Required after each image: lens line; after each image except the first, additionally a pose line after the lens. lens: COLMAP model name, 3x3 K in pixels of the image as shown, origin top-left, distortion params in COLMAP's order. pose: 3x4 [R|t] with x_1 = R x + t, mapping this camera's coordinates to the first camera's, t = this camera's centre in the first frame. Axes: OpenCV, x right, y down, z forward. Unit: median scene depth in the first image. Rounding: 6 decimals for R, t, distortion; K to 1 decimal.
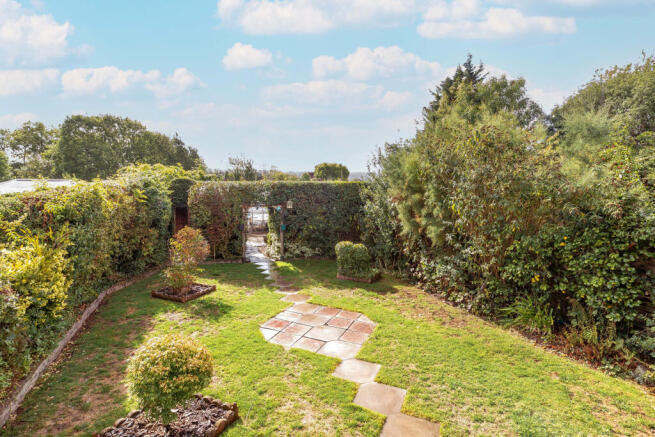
lens RADIAL K [[318.6, 0, 311.7], [0, 318.6, 216.9], [0, 0, 1]] dist [-0.005167, -0.000539]
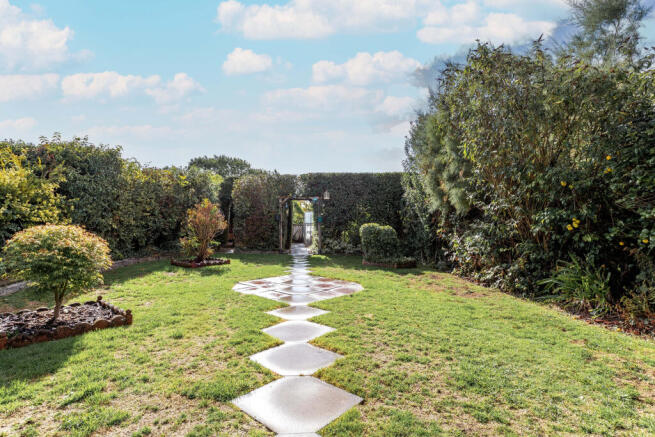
lens RADIAL K [[314.4, 0, 327.5], [0, 314.4, 218.5], [0, 0, 1]] dist [0.003456, 0.000339]
pose [[0.962936, -0.010624, -0.269522, 0.211369], [-0.022702, 0.992486, -0.120231, 0.161226], [0.268774, 0.121894, 0.955459, 0.098989]]
